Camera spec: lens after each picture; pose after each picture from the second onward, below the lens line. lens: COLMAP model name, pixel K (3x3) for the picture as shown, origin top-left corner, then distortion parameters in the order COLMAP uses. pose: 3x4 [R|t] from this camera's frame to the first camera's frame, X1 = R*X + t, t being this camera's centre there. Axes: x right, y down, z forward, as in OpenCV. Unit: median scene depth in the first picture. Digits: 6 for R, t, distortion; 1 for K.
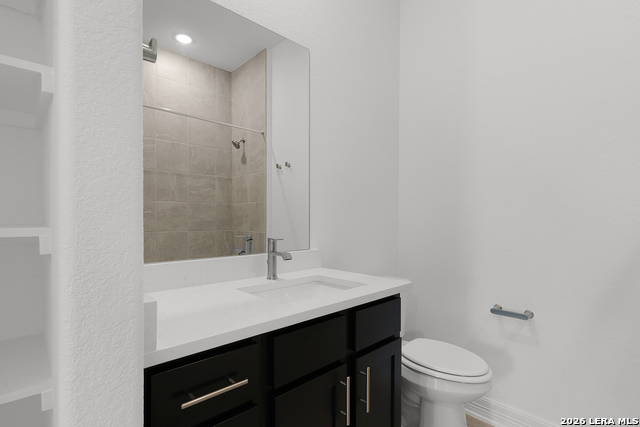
lens RADIAL K [[314.6, 0, 319.3], [0, 314.6, 216.0], [0, 0, 1]] dist [0.000655, 0.000103]
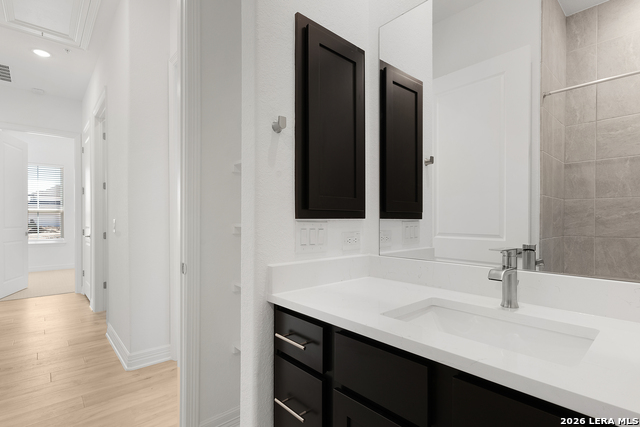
lens RADIAL K [[314.6, 0, 319.3], [0, 314.6, 216.0], [0, 0, 1]] dist [0.000655, 0.000103]
pose [[-0.029673, -0.017129, -0.999413, 0.644663], [0.005897, 0.999833, -0.017311, 0.011564], [0.999542, -0.006407, -0.029567, 0.692156]]
